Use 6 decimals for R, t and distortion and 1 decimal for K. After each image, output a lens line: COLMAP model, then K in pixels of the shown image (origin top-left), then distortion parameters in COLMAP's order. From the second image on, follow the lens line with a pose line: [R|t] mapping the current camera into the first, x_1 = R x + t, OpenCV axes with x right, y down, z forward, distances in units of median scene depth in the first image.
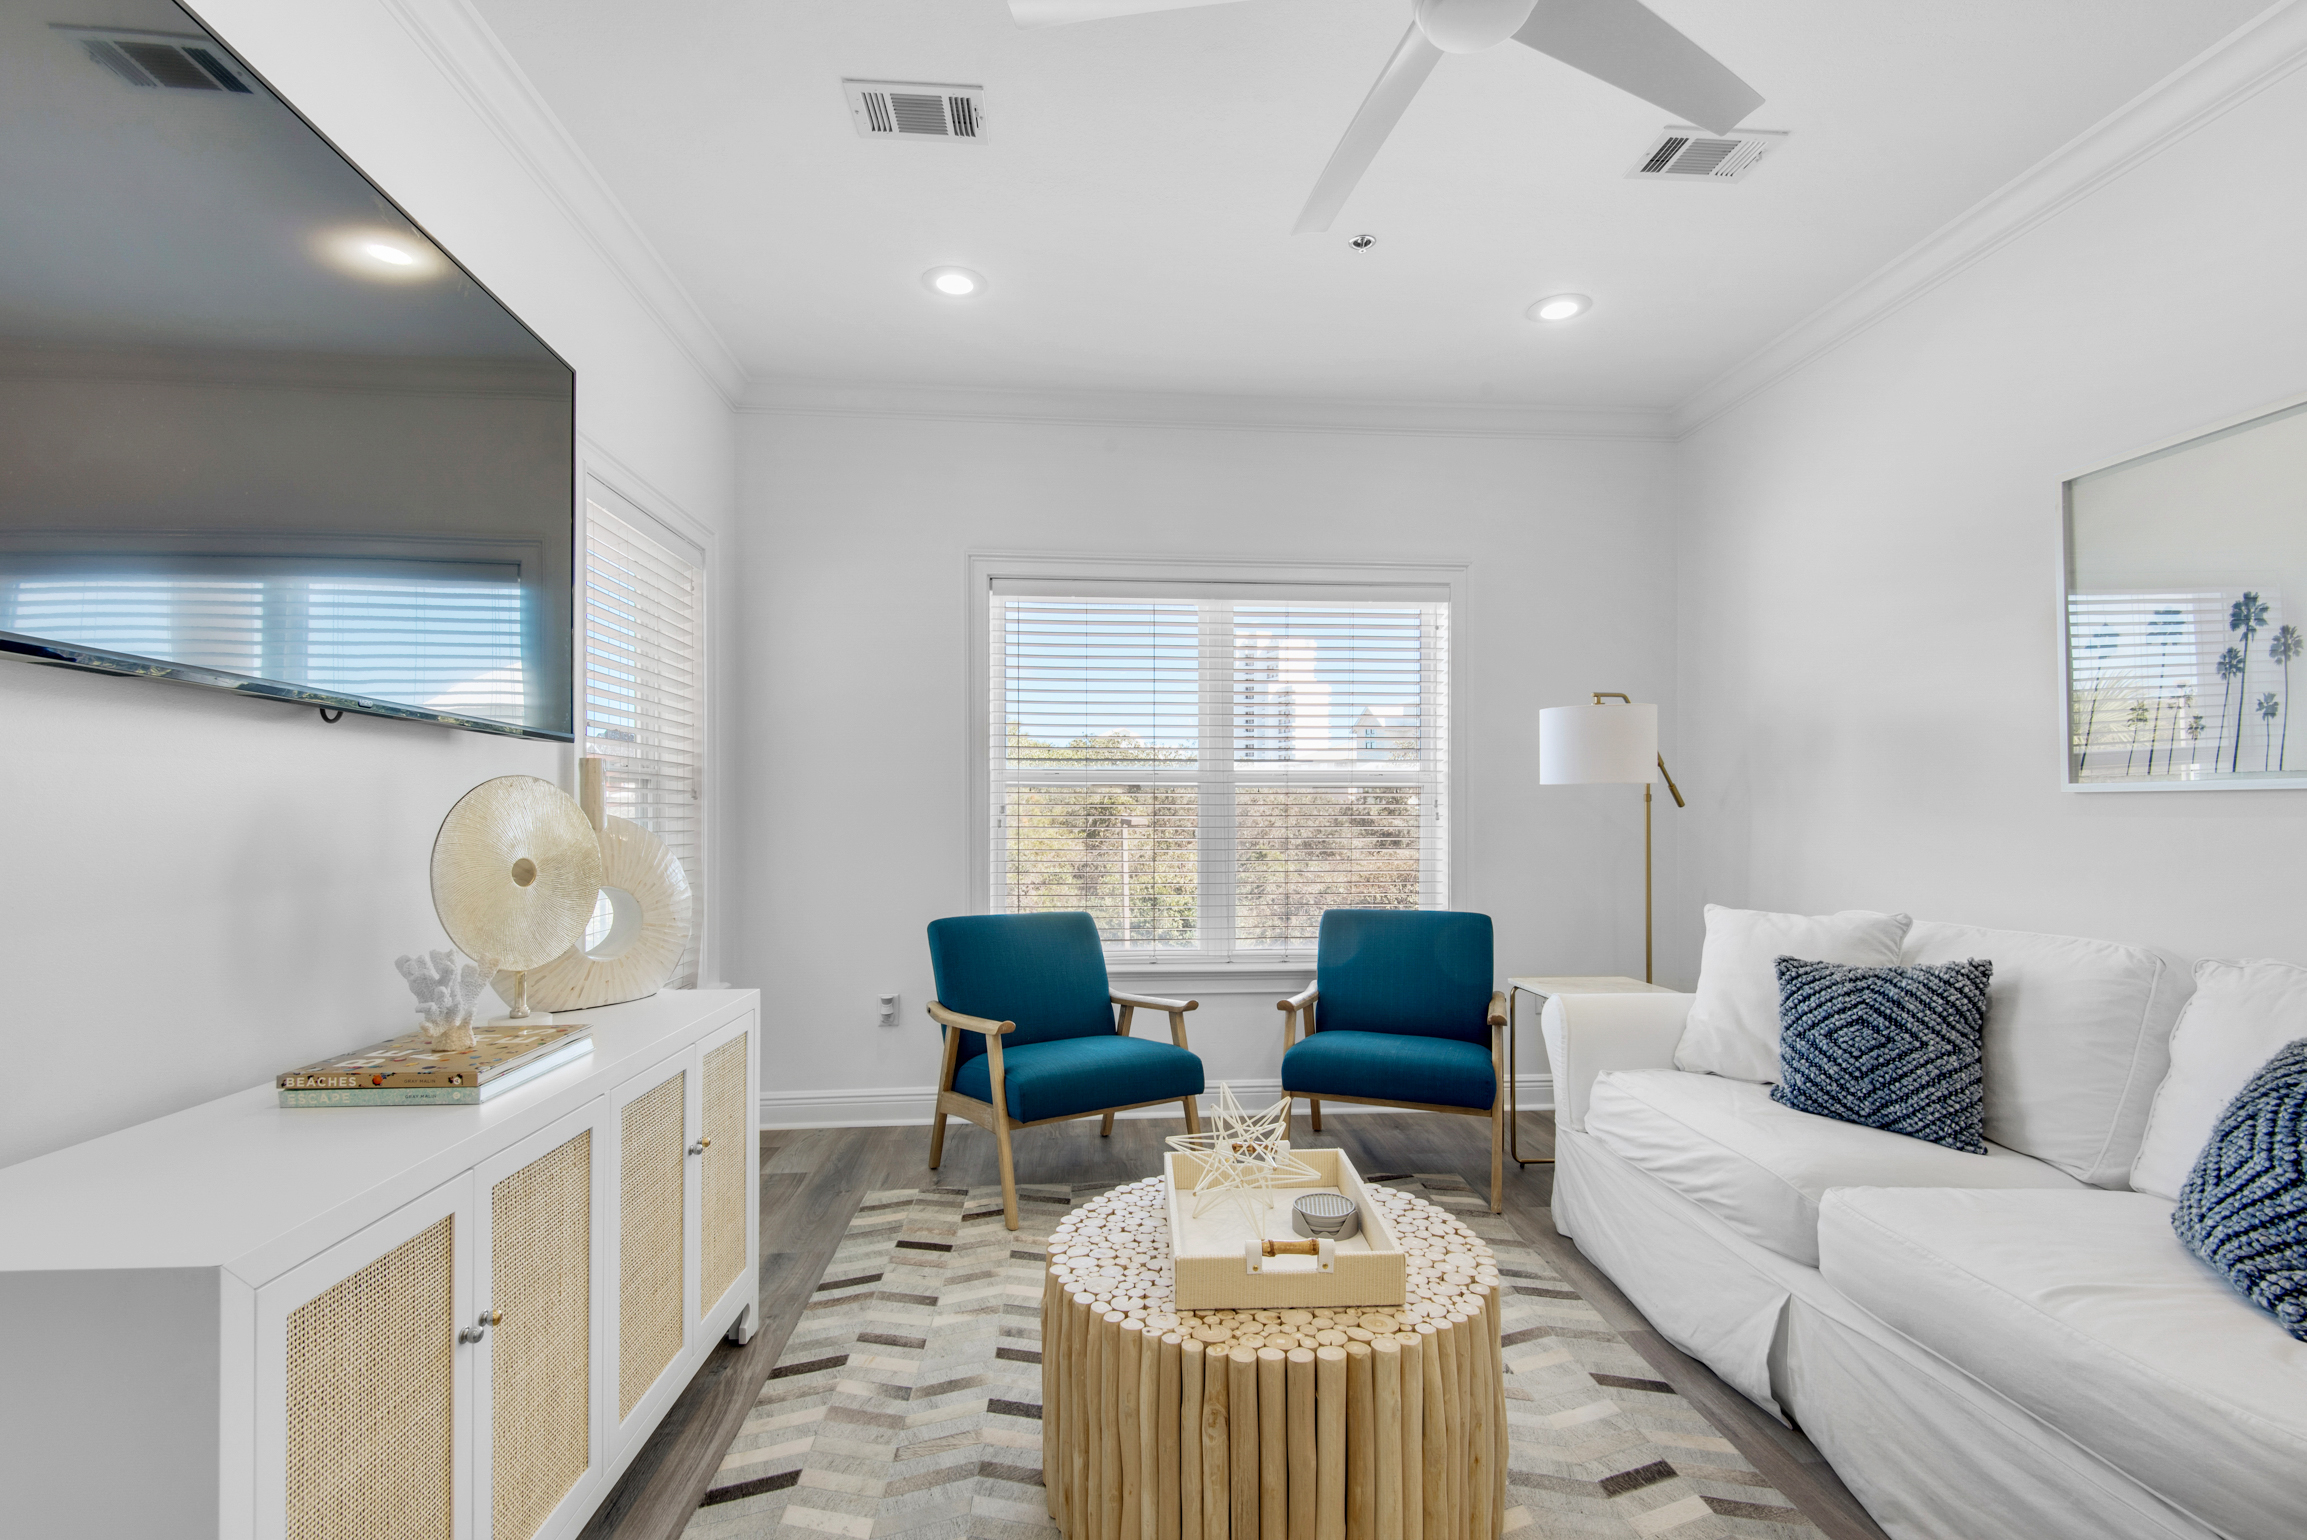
lens RADIAL K [[1058.2, 0, 1160.0], [0, 1058.2, 818.0], [0, 0, 1]] dist [0.001381, -0.000649]
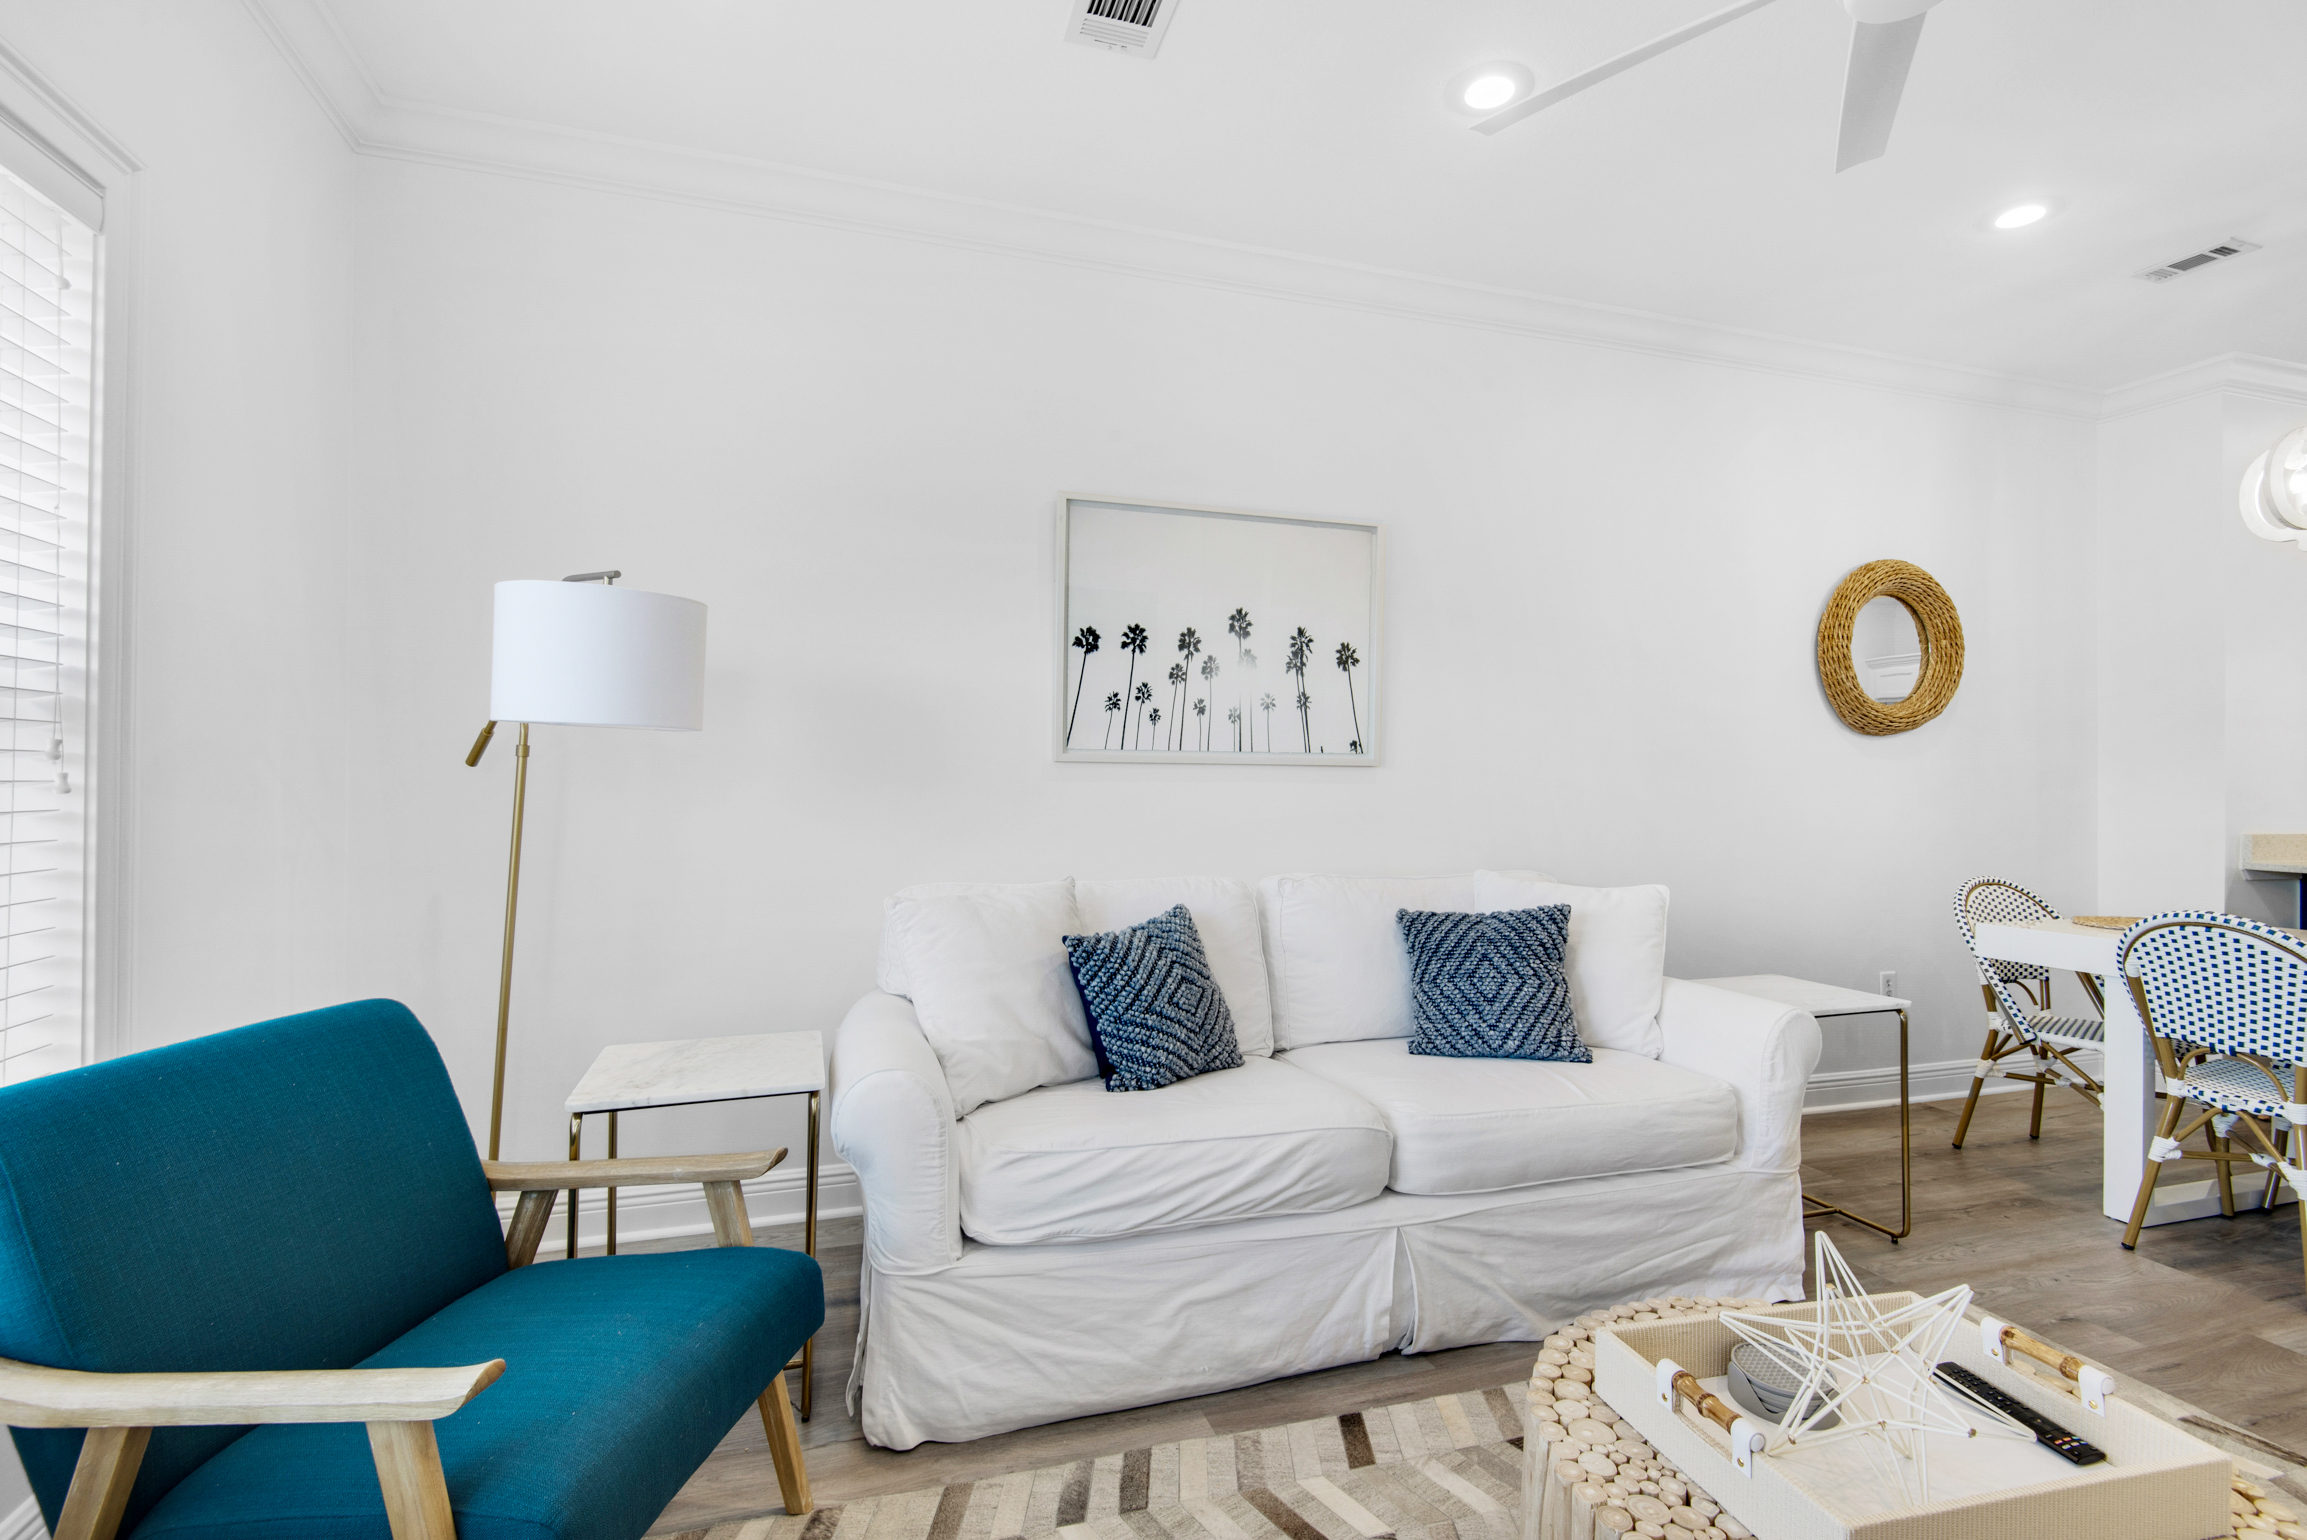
lens RADIAL K [[1038.3, 0, 1154.3], [0, 1038.3, 761.6], [0, 0, 1]] dist [0.002712, -0.000730]
pose [[-0.209433, 0.014924, 0.977709, -0.336965], [-0.004888, 0.999855, -0.016309, -0.004858], [-0.977811, -0.008195, -0.209330, 1.267648]]
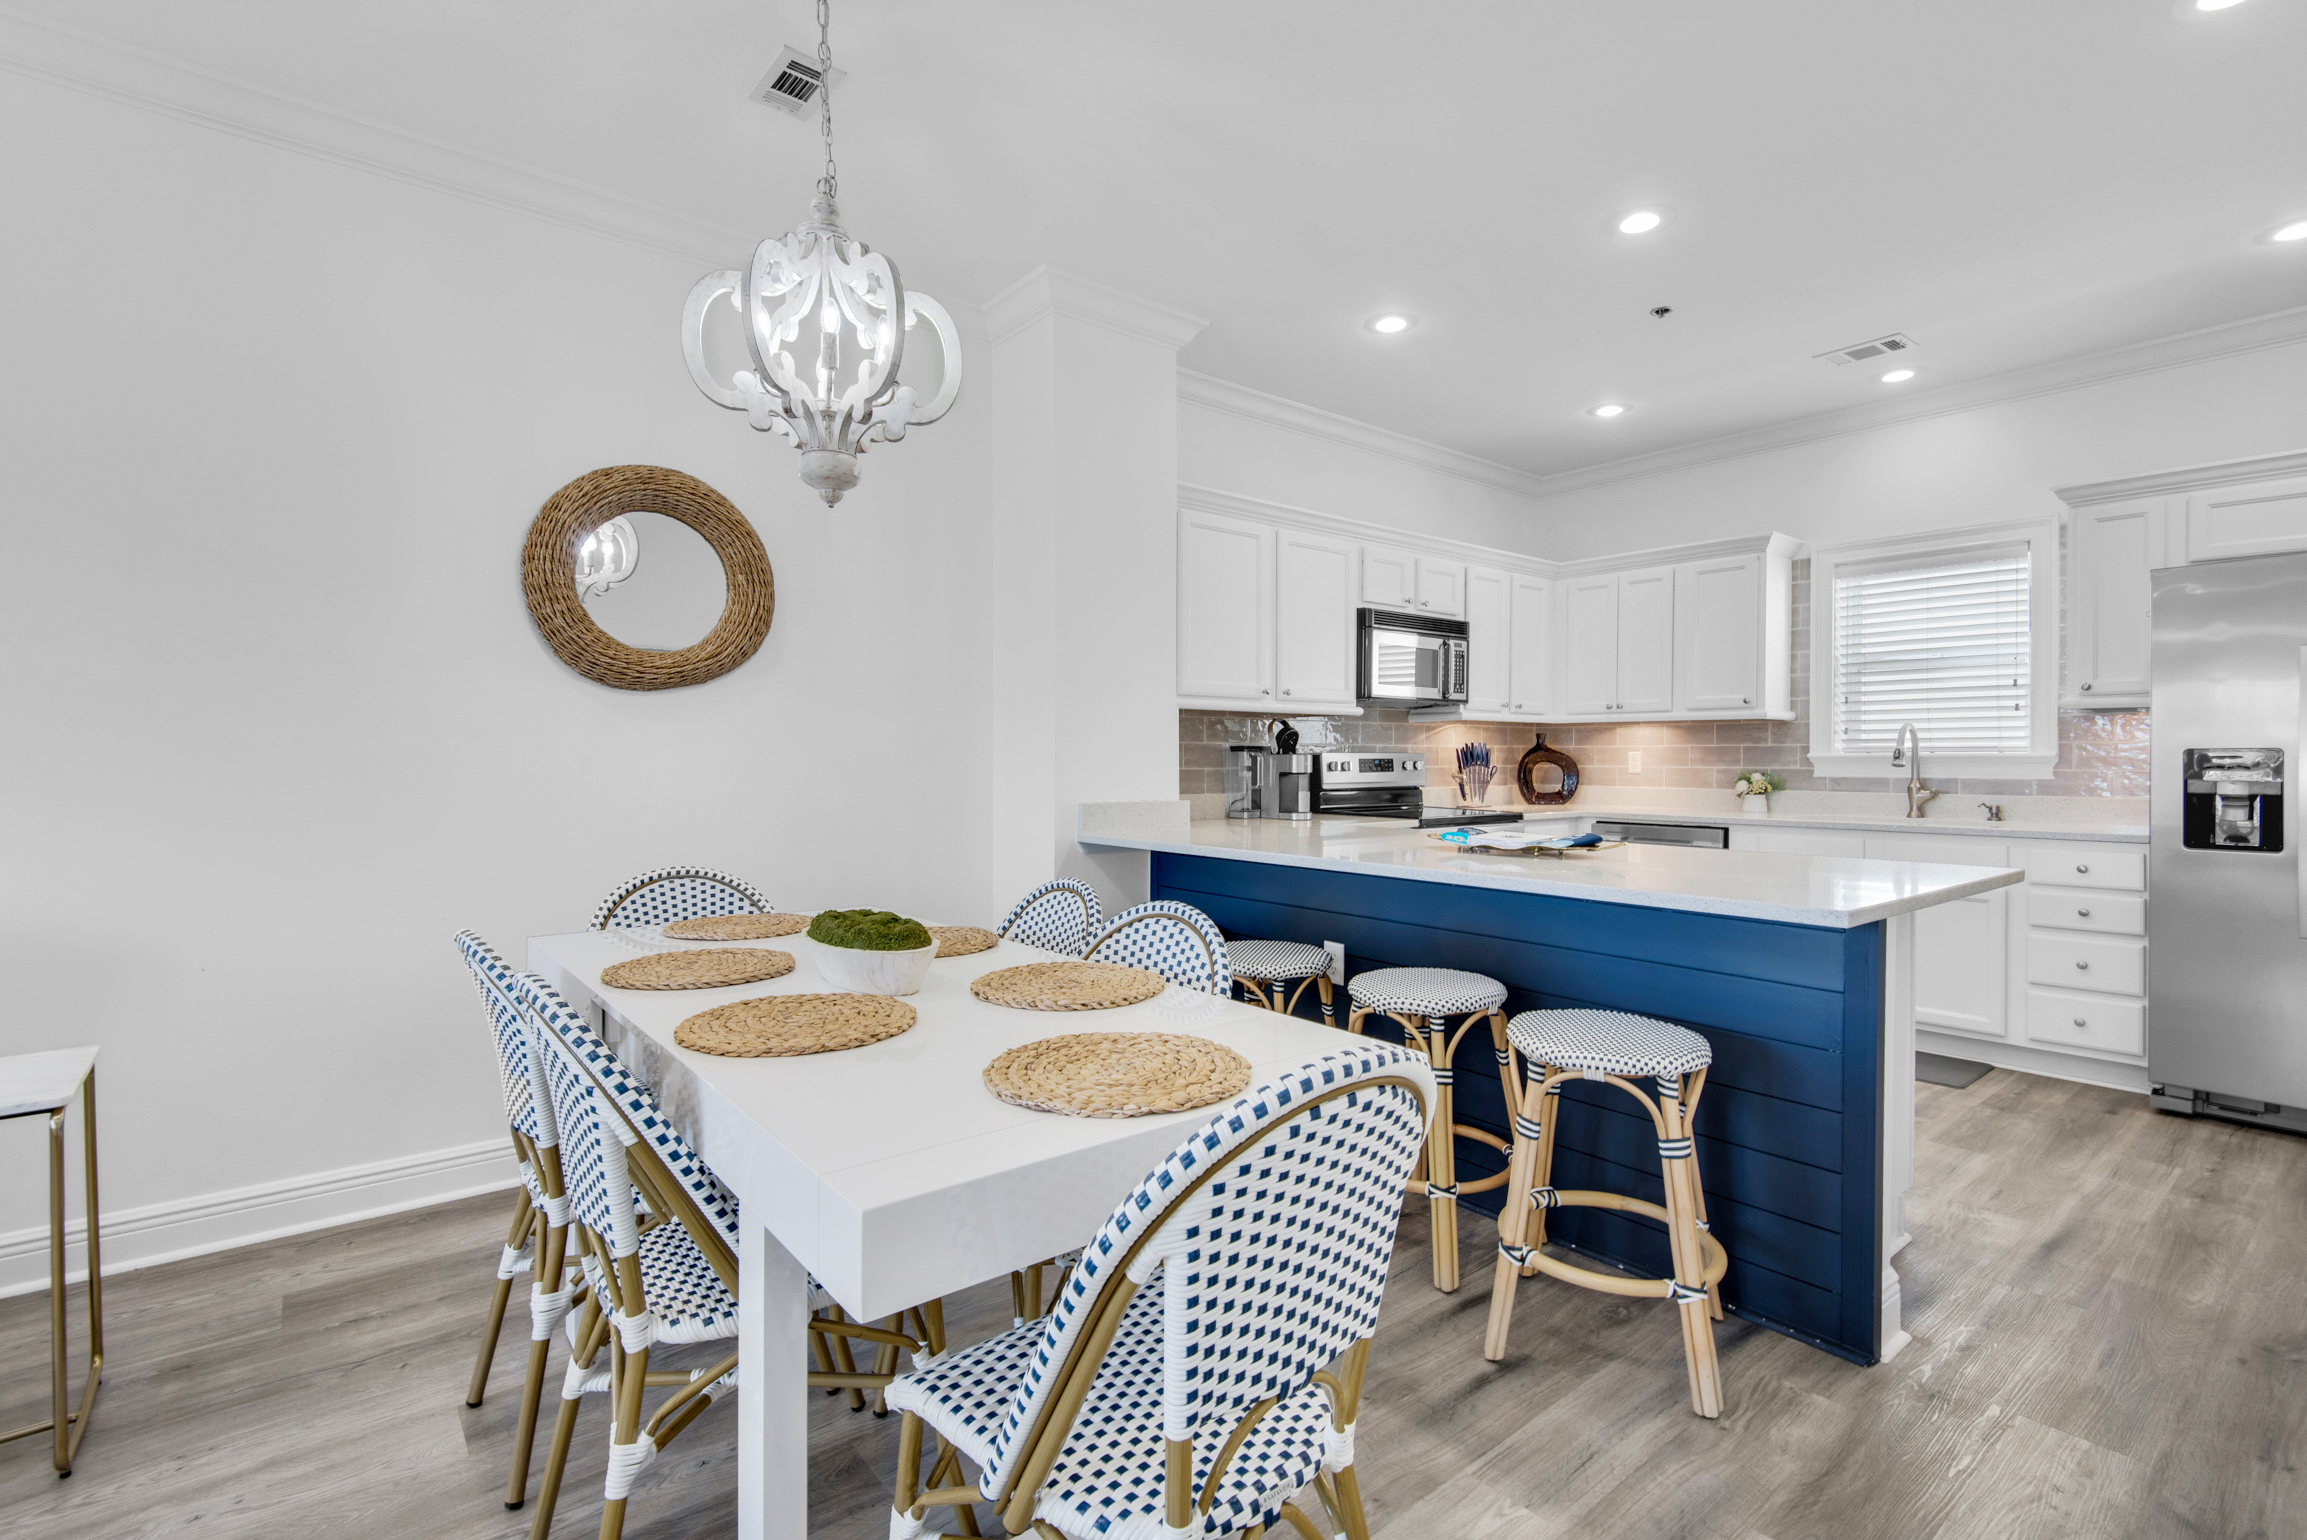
lens RADIAL K [[1047.0, 0, 1174.0], [0, 1047.0, 752.6], [0, 0, 1]] dist [0.003110, -0.001152]
pose [[-0.575873, 0.004329, 0.817528, -0.411310], [0.007480, 0.999972, -0.000026, 0.001945], [-0.817505, 0.006100, -0.575889, -0.002081]]
